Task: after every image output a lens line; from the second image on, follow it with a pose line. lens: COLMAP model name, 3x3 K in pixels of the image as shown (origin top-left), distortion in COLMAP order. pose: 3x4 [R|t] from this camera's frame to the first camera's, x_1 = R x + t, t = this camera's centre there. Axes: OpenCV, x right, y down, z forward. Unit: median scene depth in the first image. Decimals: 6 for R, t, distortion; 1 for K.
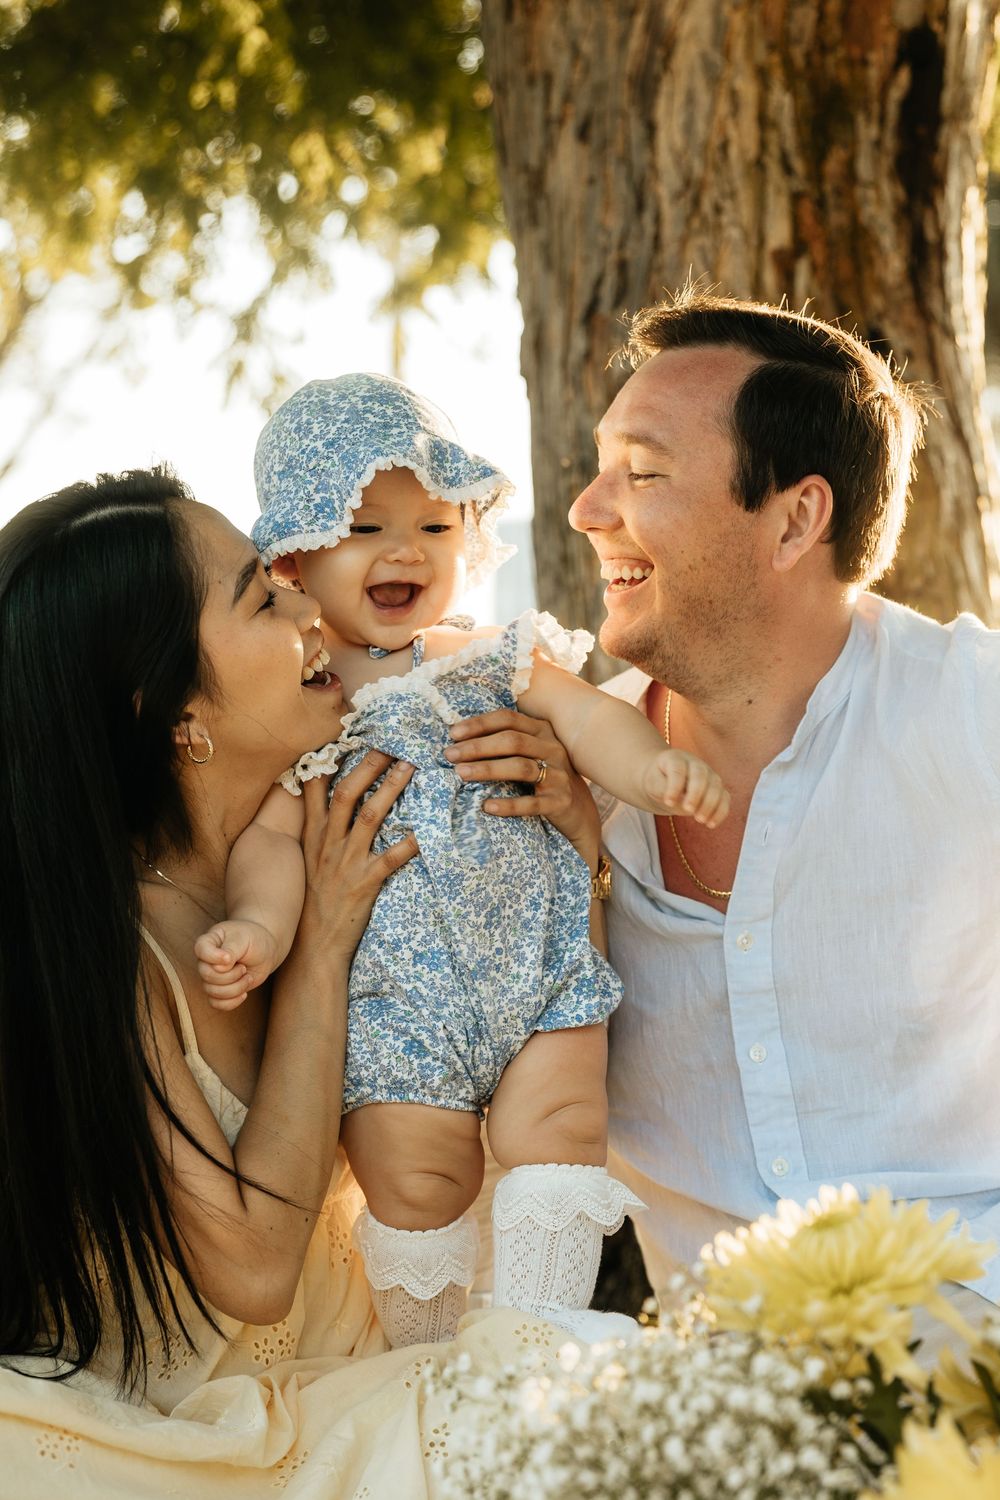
lens RADIAL K [[2624.7, 0, 541.6], [0, 2624.7, 716.0], [0, 0, 1]] dist [0.024519, -0.127819]
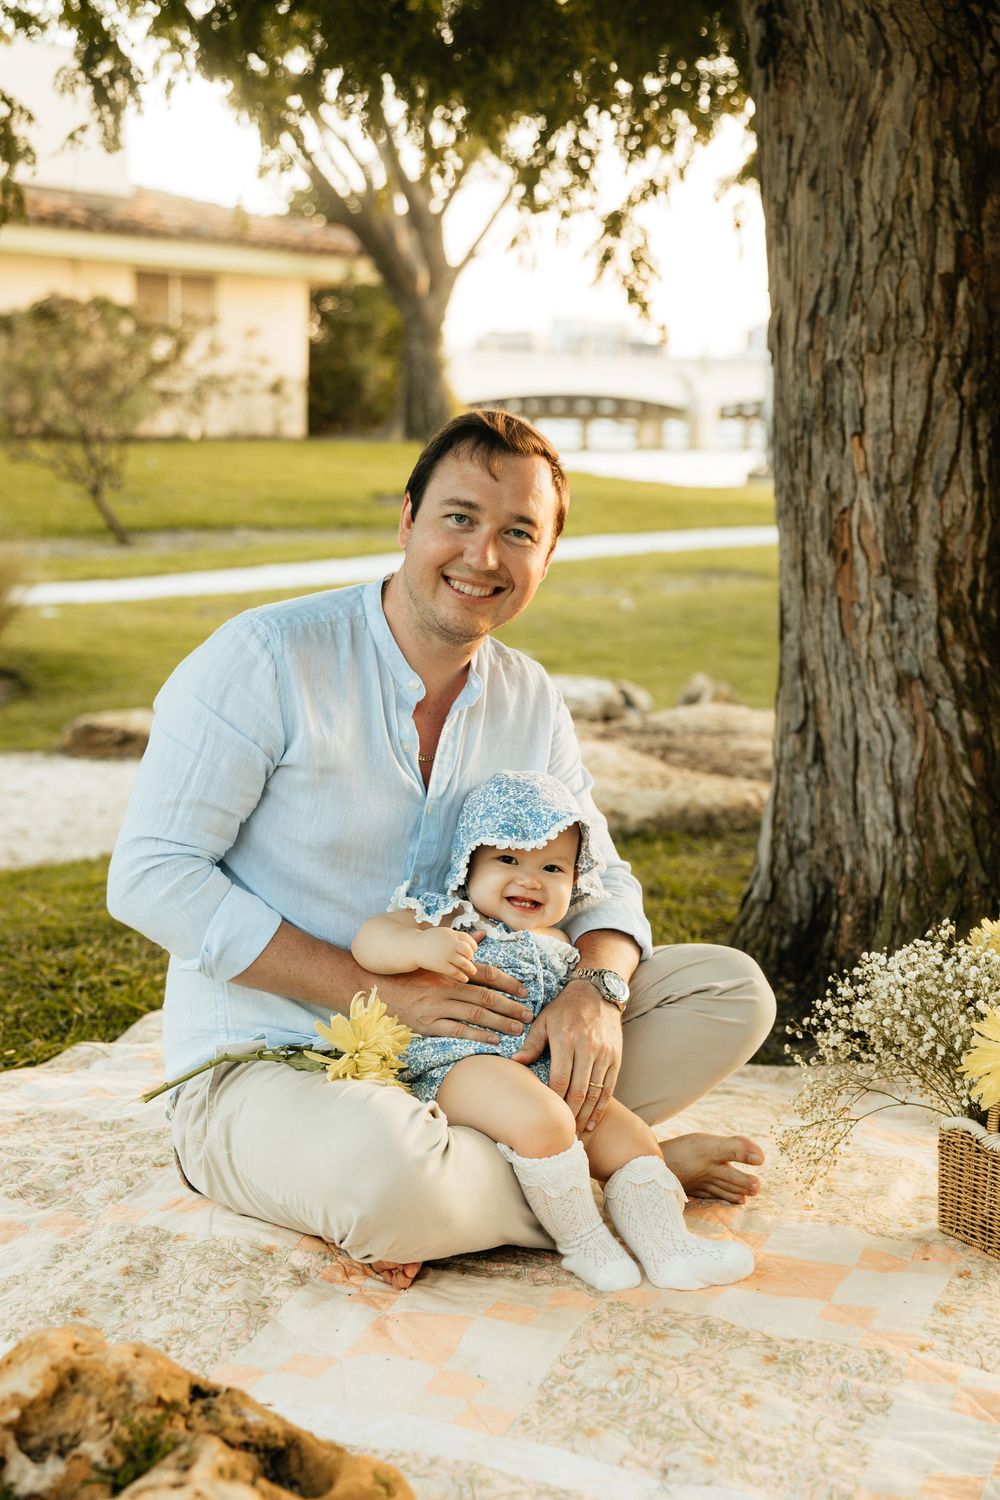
lens RADIAL K [[2090.4, 0, 460.8], [0, 2090.4, 724.5], [0, 0, 1]] dist [0.010443, 0.022391]
pose [[0.978196, 0.031091, -0.205345, 0.073808], [-0.001743, 0.989926, 0.141578, -0.096272], [0.207678, -0.138133, 0.968395, -0.174939]]
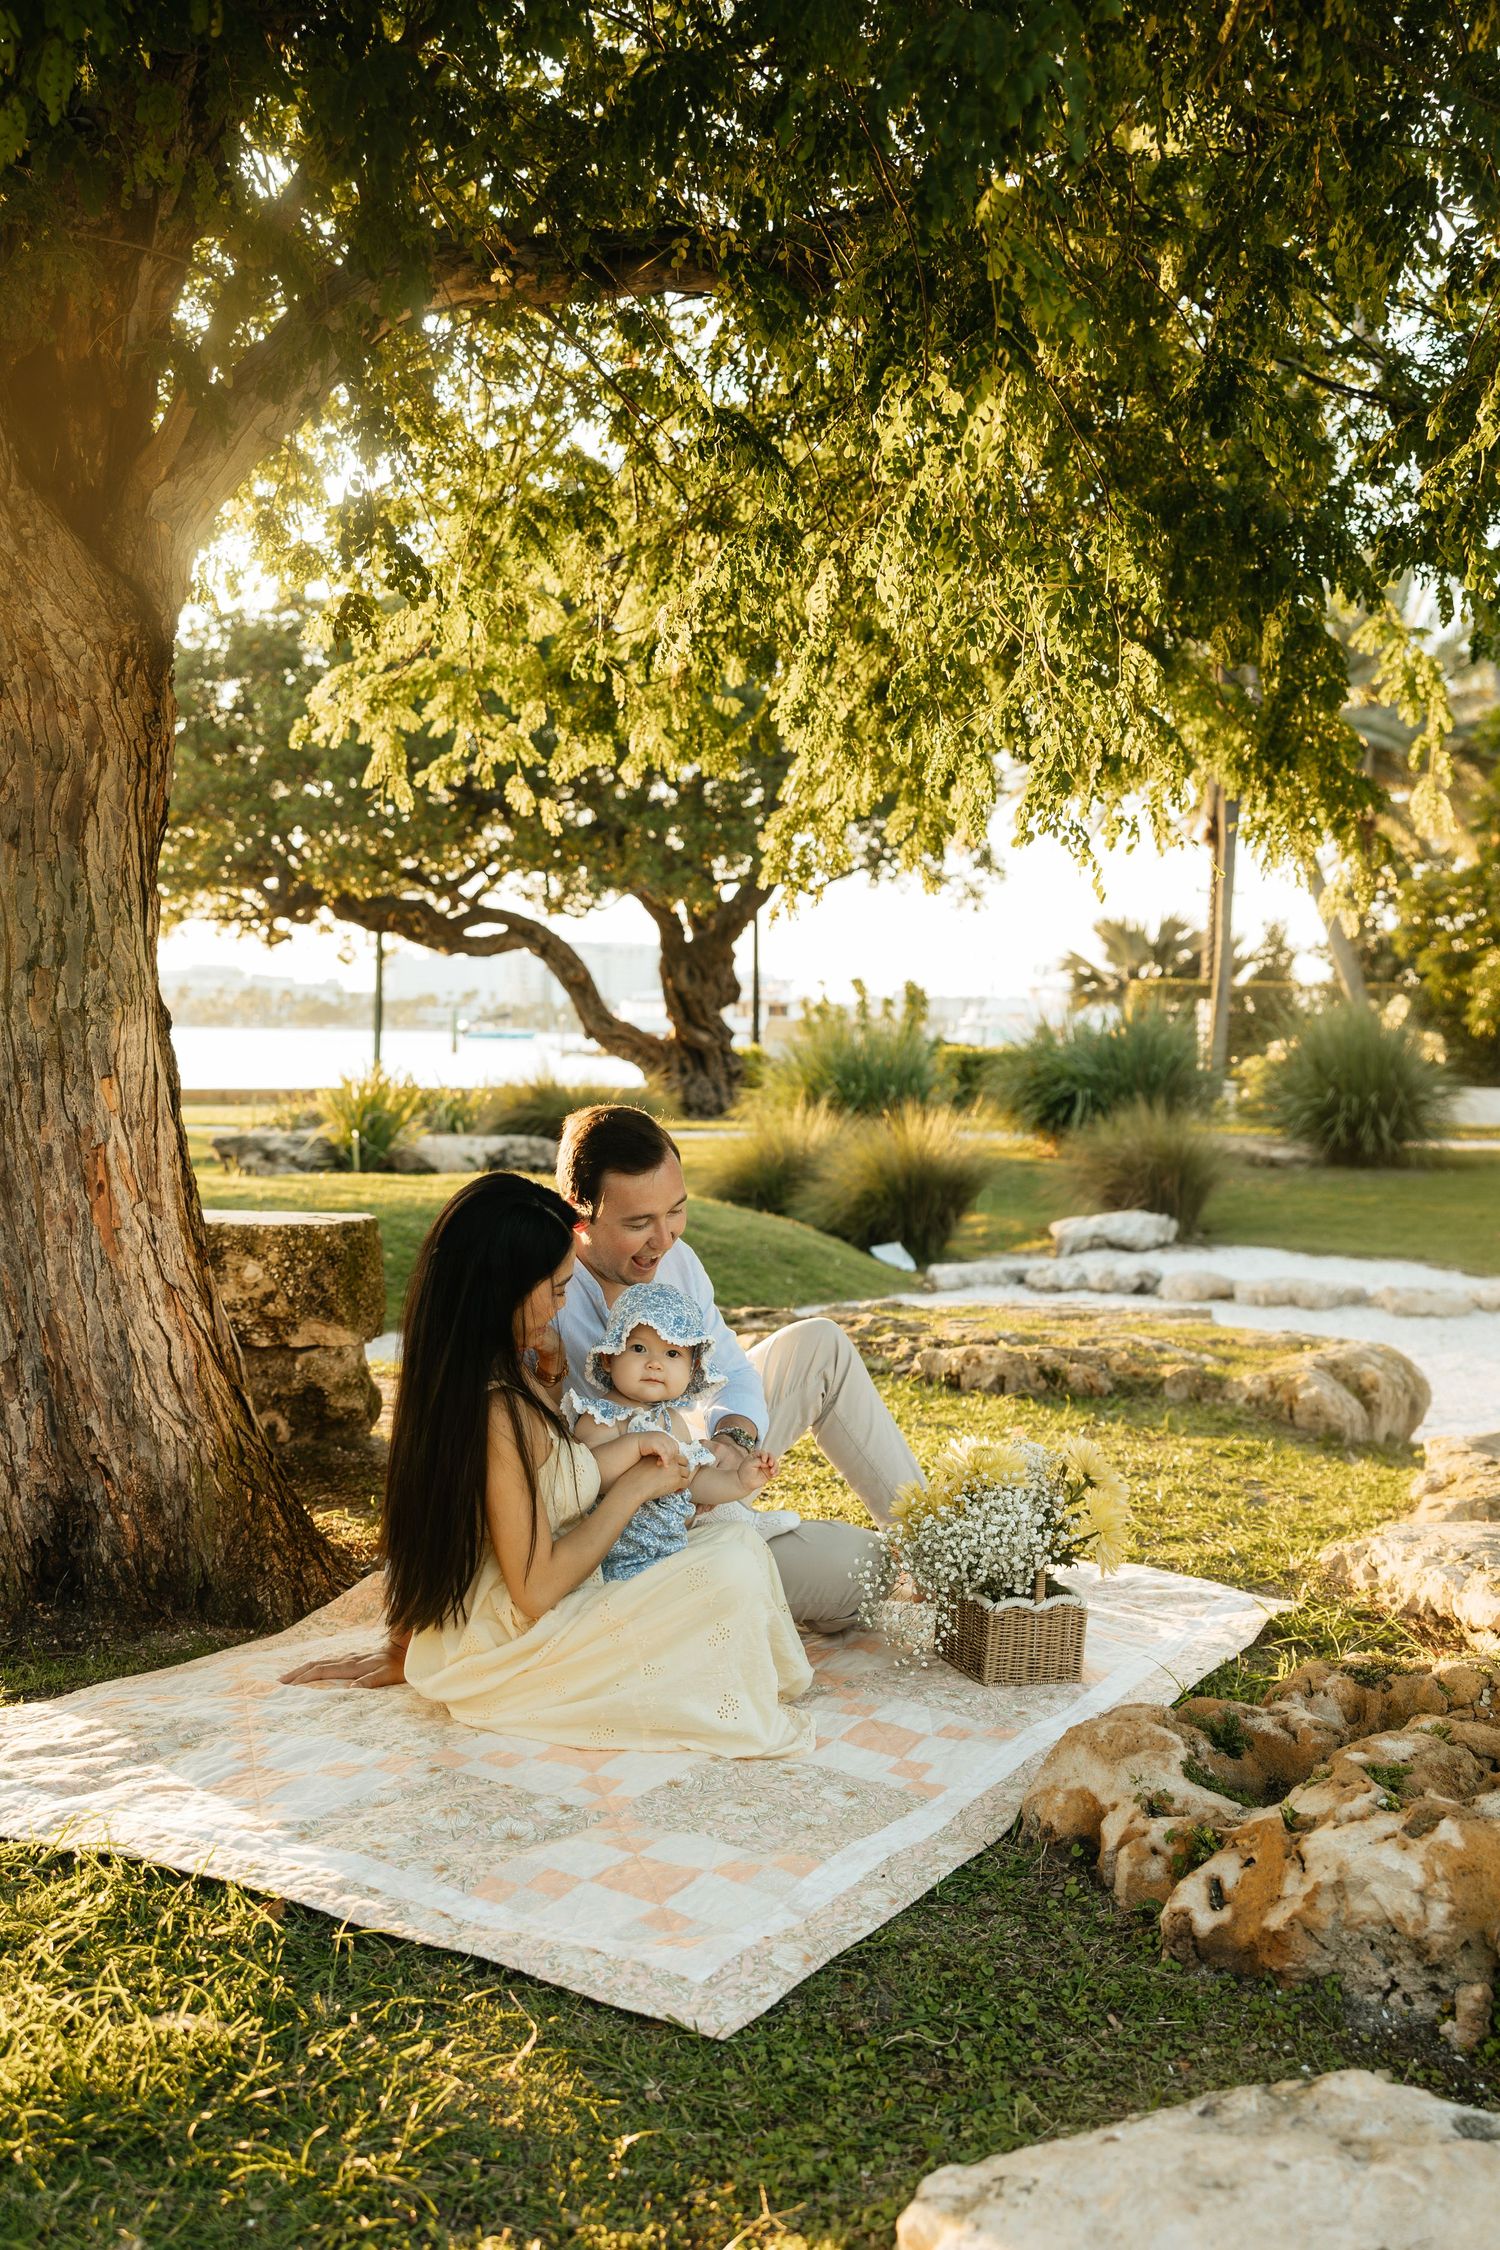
lens RADIAL K [[2063.5, 0, 691.3], [0, 2063.5, 1133.9], [0, 0, 1]] dist [0.001469, 0.007262]
pose [[0.337939, -0.045478, 0.940068, -1.001190], [-0.023904, 0.998095, 0.056878, -0.136351], [-0.940864, -0.041693, 0.336209, 0.247317]]
